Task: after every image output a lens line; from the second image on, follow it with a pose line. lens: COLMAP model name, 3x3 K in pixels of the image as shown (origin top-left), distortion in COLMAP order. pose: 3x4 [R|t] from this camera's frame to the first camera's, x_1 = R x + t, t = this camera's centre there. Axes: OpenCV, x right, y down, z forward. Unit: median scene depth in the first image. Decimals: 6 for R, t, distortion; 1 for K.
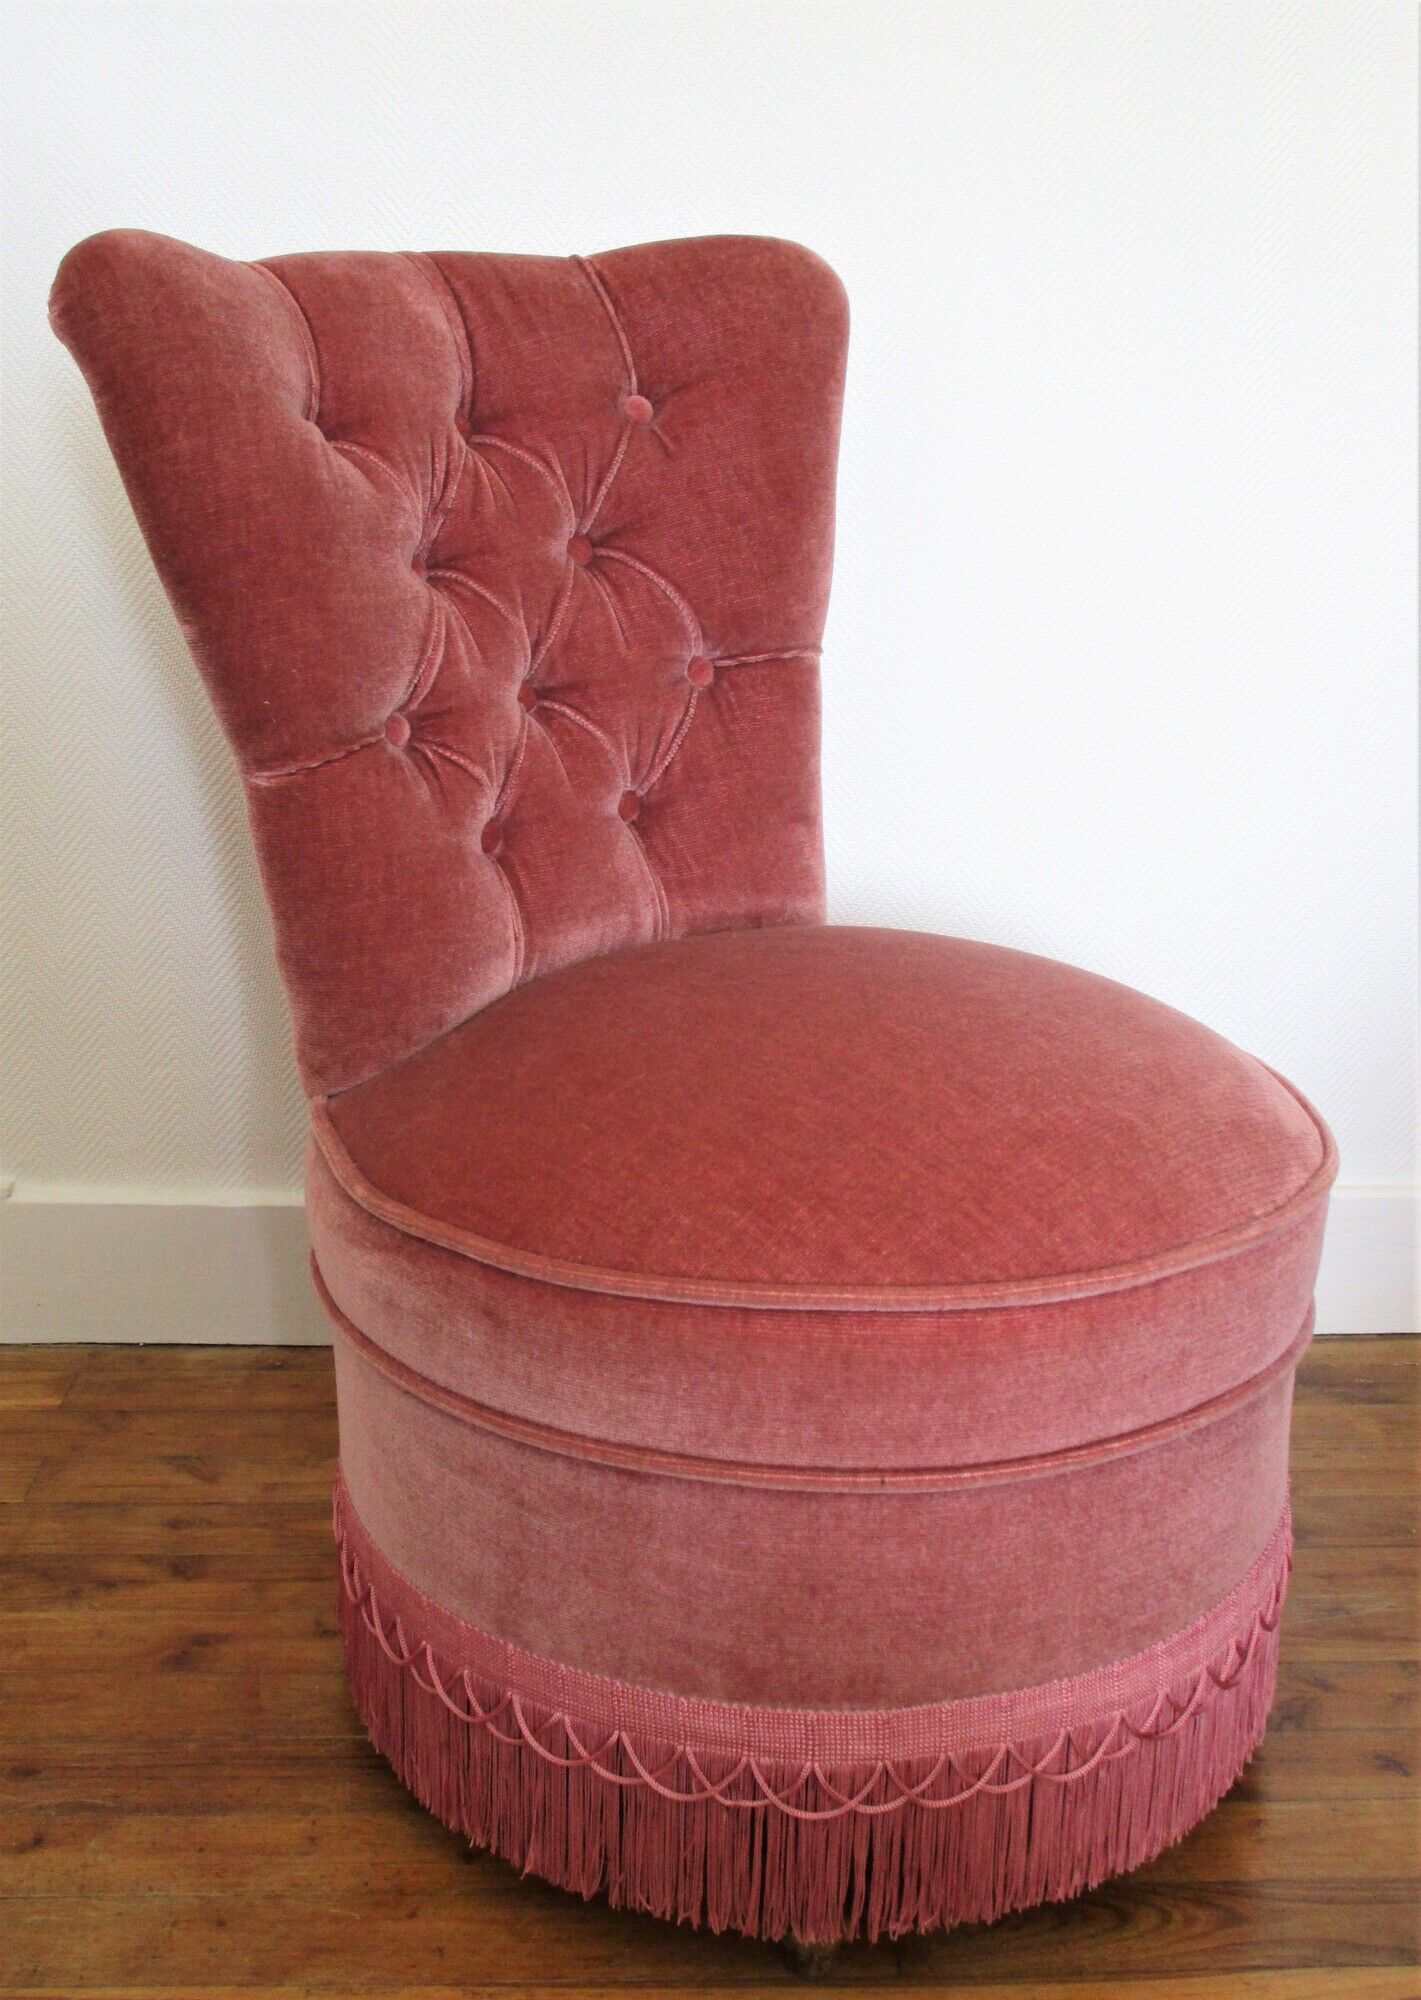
lens RADIAL K [[2230.8, 0, 704.6], [0, 2230.8, 926.2], [0, 0, 1]] dist [-0.040224, 0.000000]
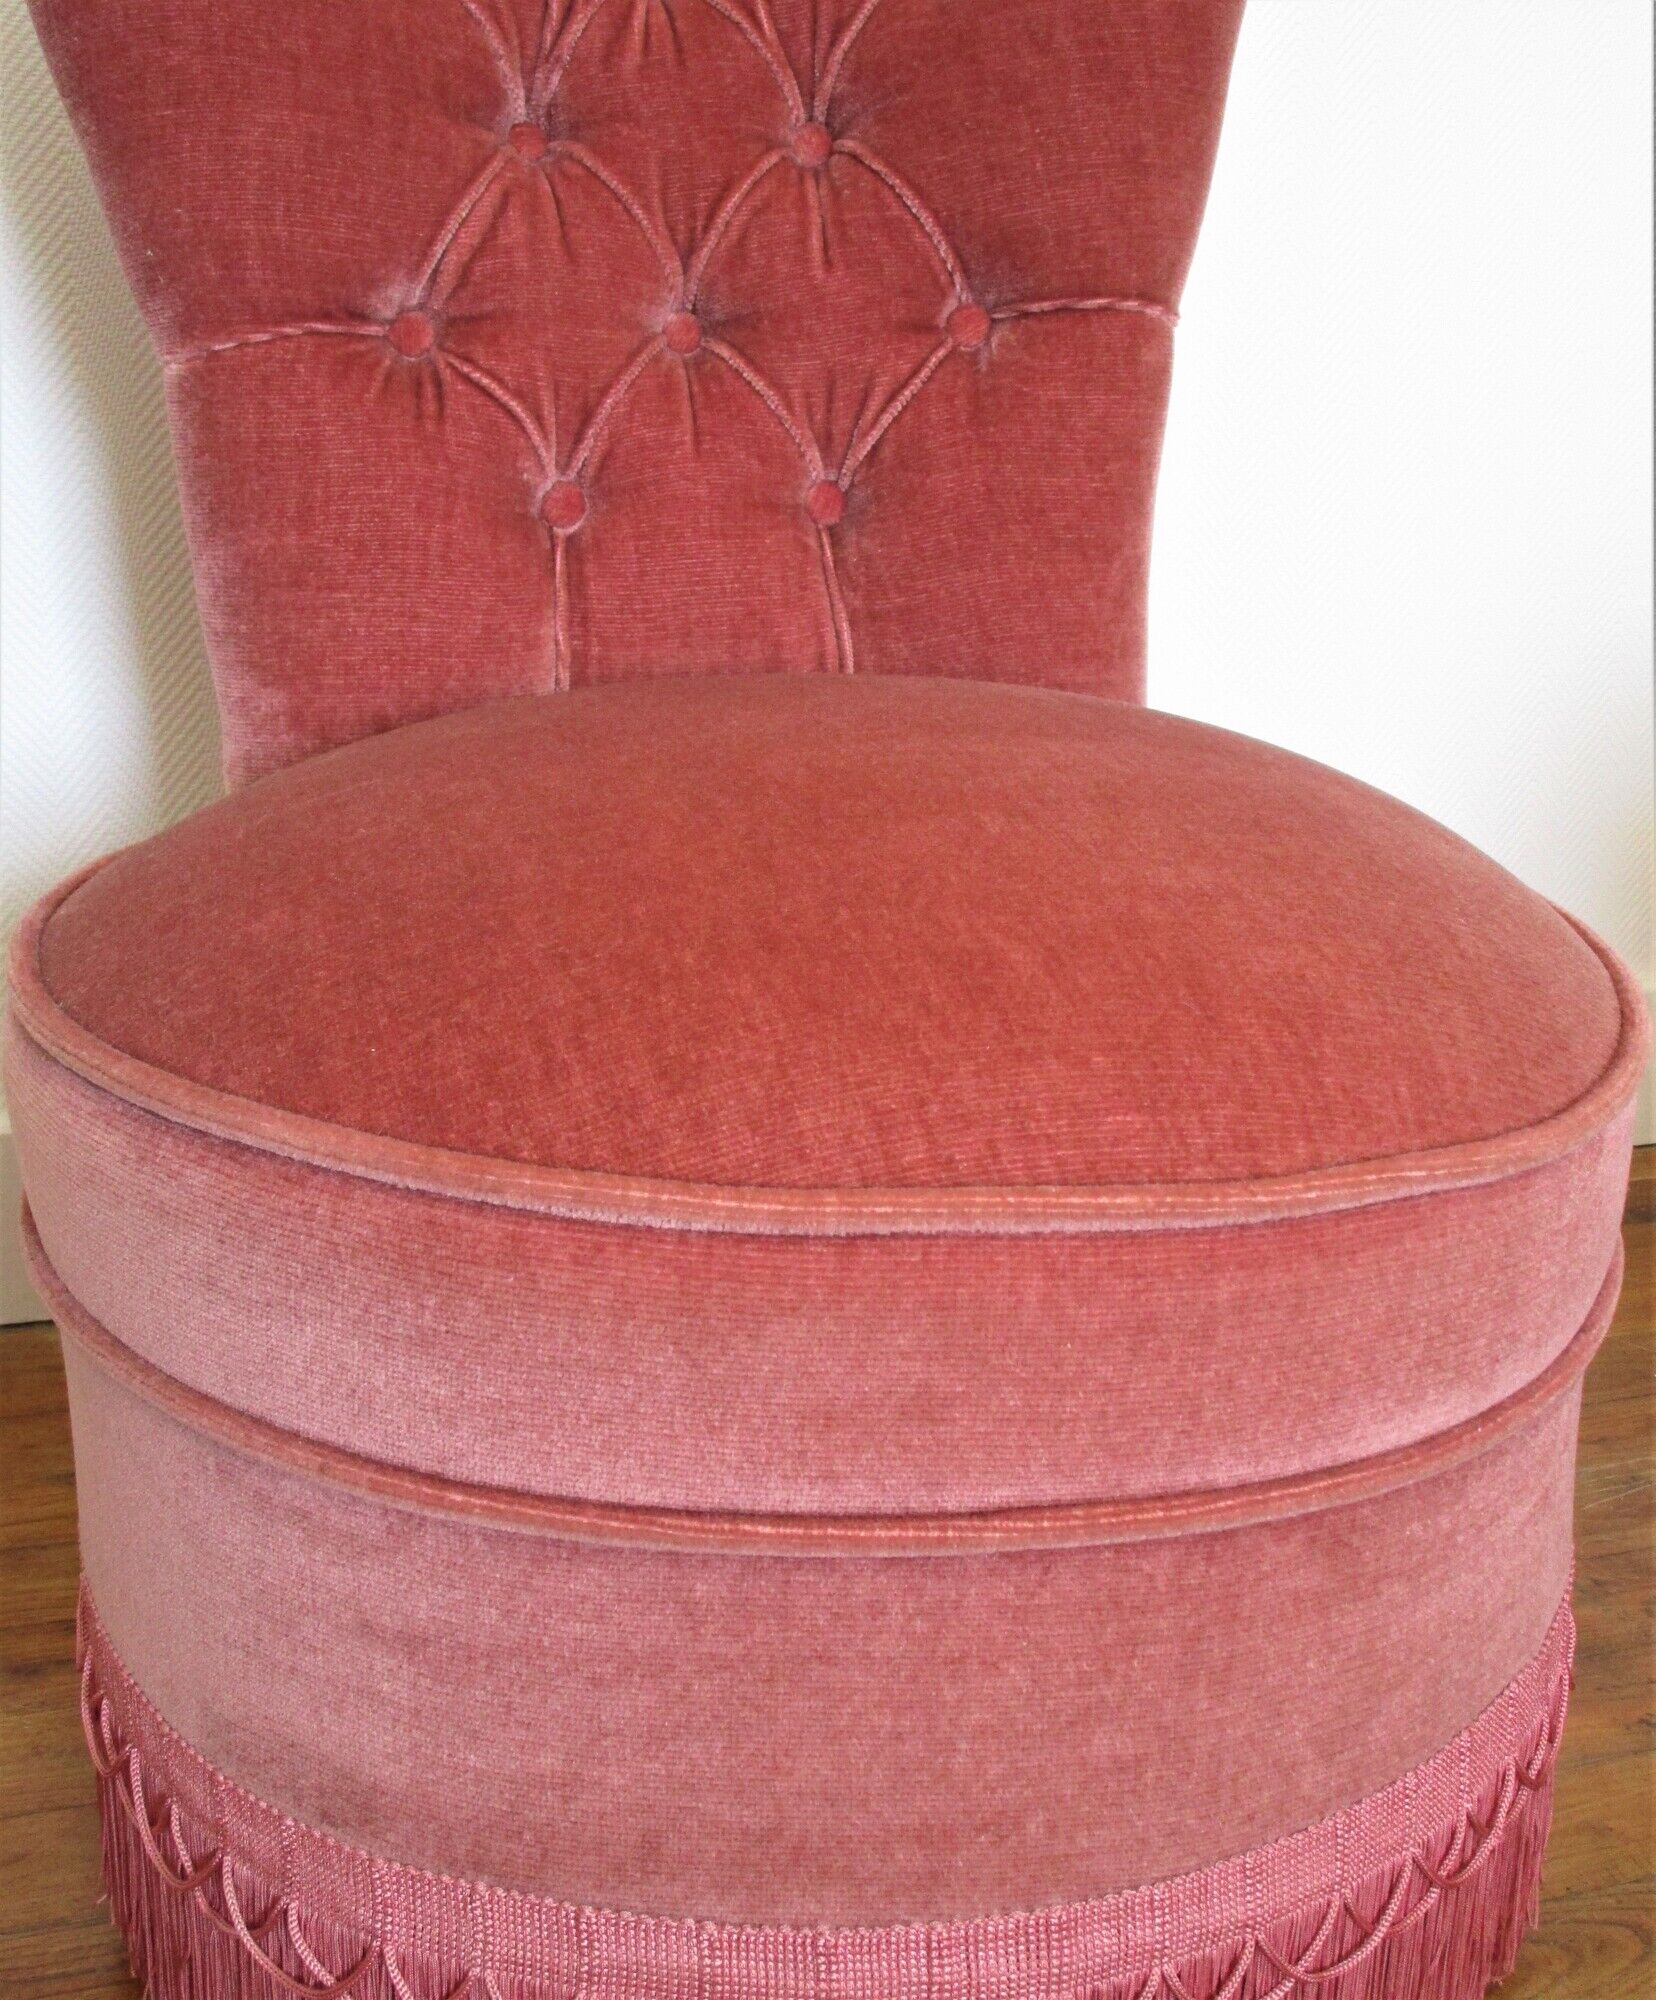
lens RADIAL K [[2141.6, 0, 847.4], [0, 2141.6, 885.5], [0, 0, 1]] dist [-0.047221, 0.000000]
pose [[0.865839, 0.136773, -0.481265, 0.351949], [-0.143152, 0.989418, 0.023643, 0.055299], [0.479406, 0.048423, 0.876256, 0.460550]]
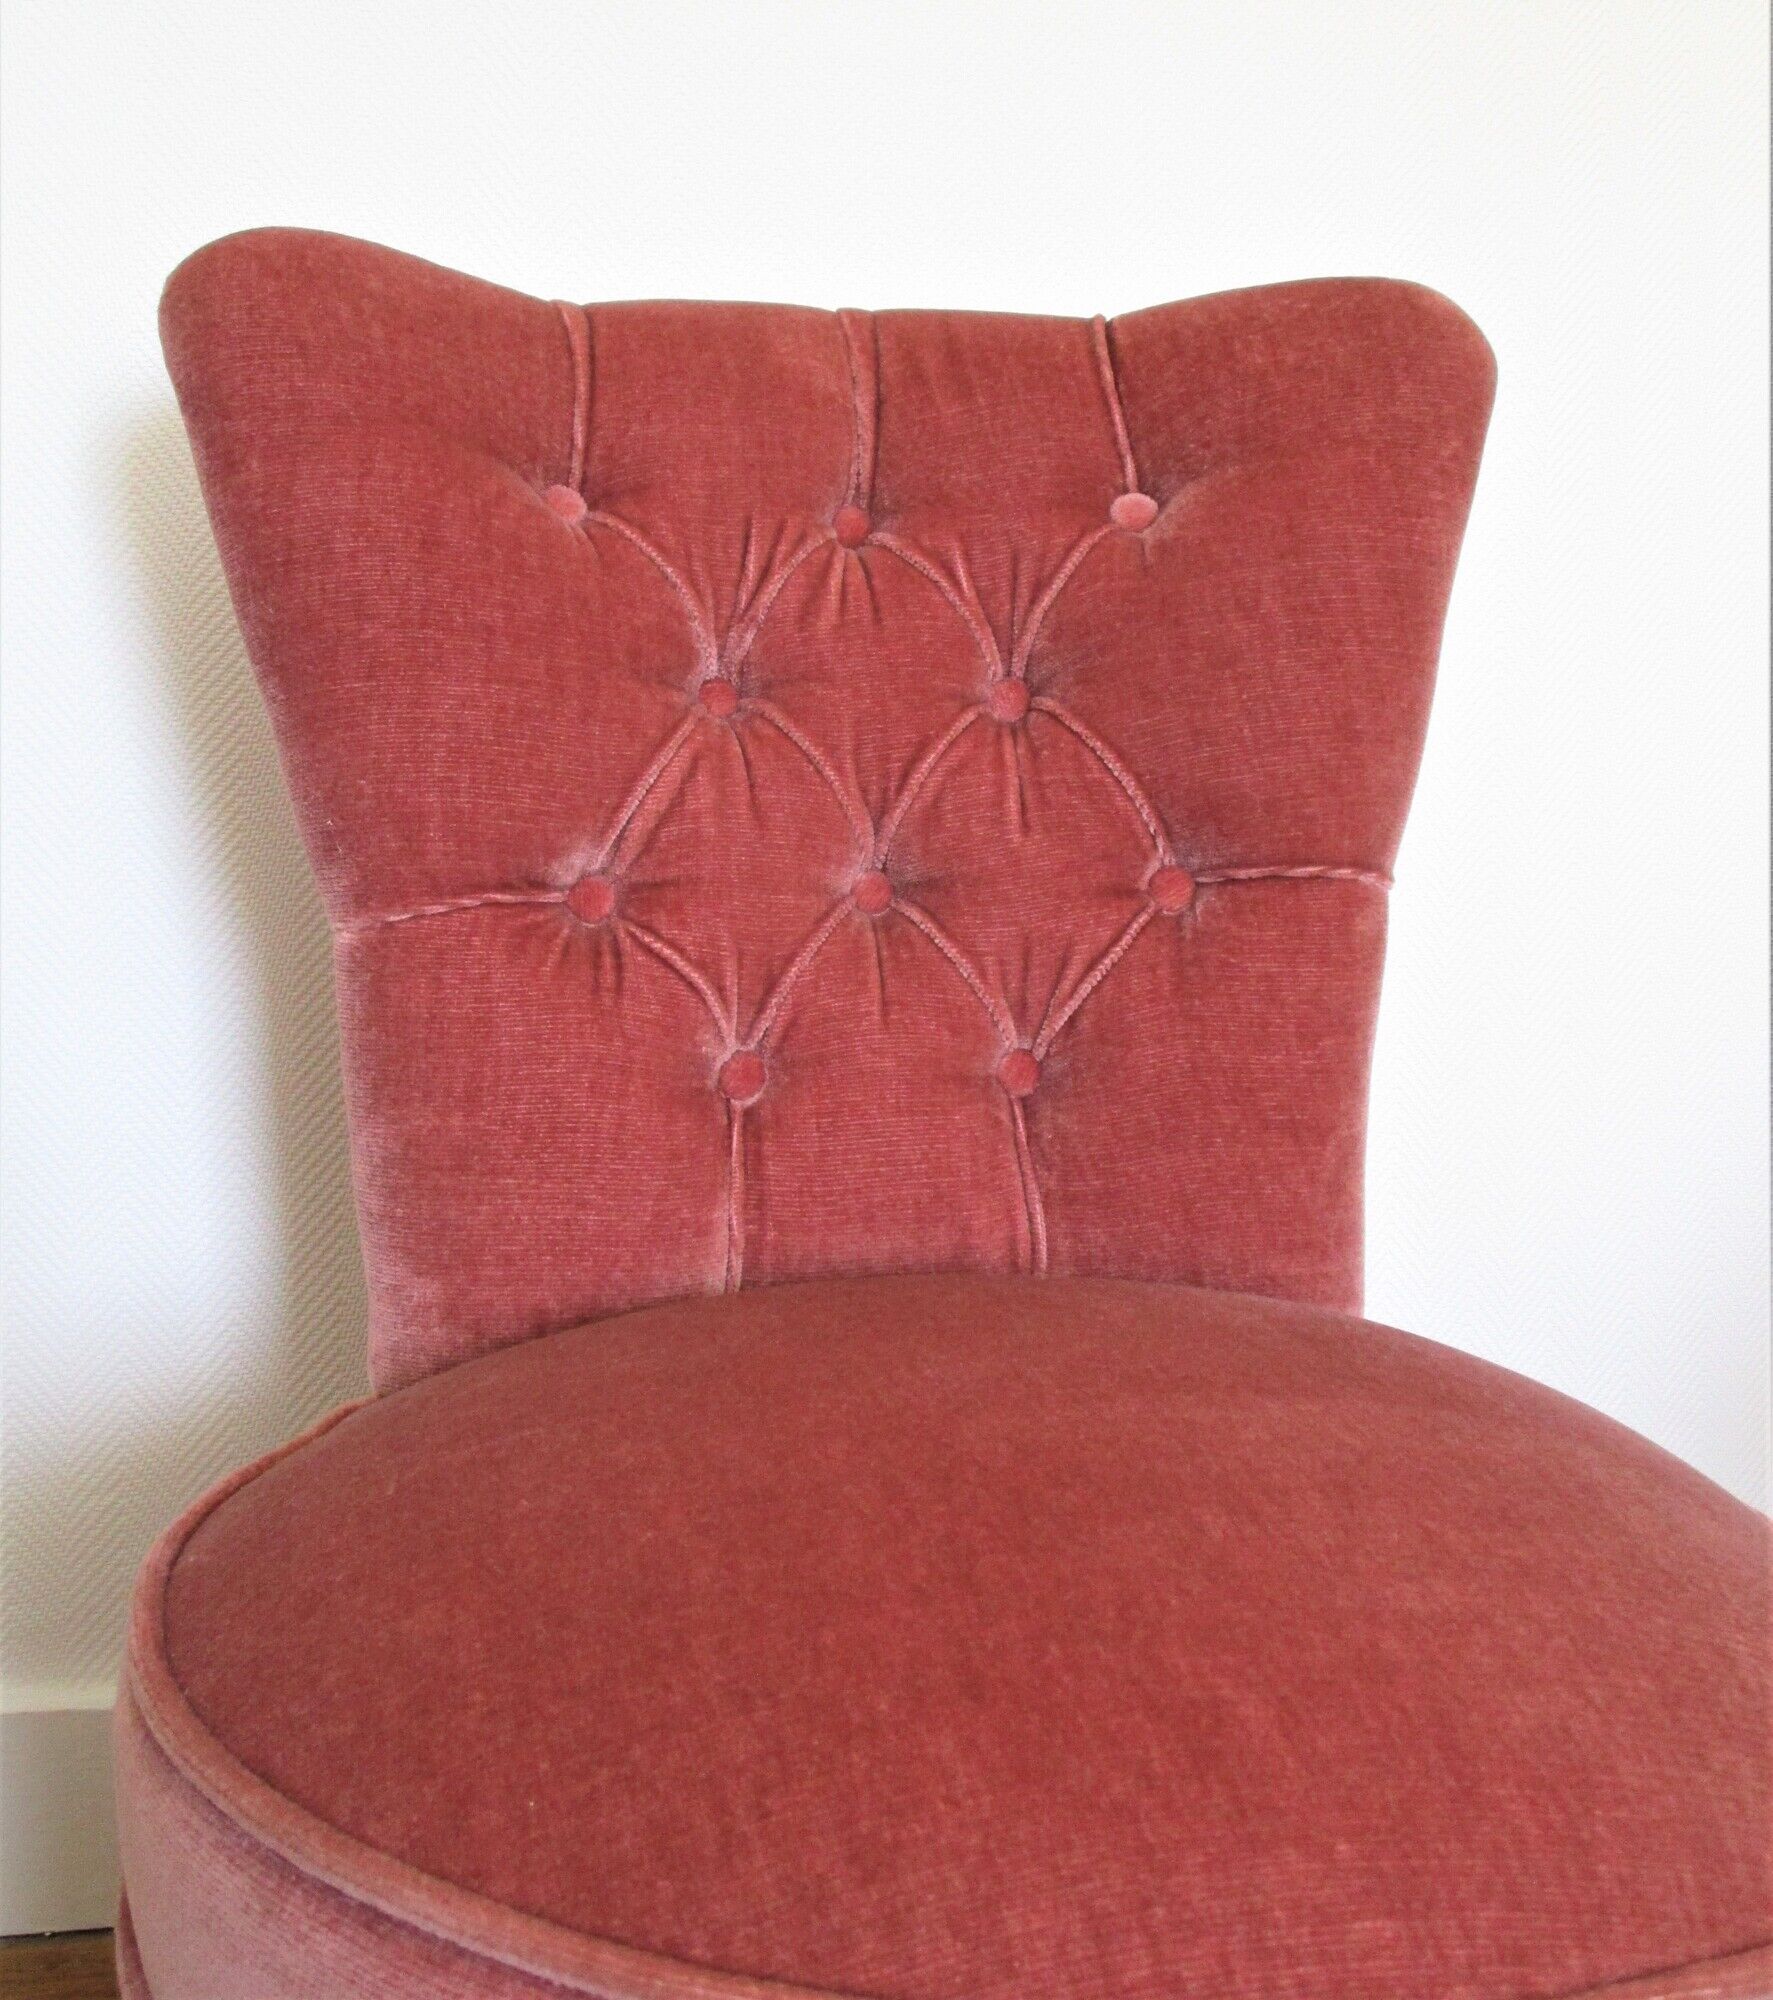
lens RADIAL K [[2294.1, 0, 909.1], [0, 2294.1, 808.7], [0, 0, 1]] dist [-0.039623, 0.000000]
pose [[0.842132, 0.043340, -0.537527, 0.338261], [-0.164735, 0.969794, -0.179893, -0.001540], [0.513494, 0.240043, 0.823834, 0.444711]]
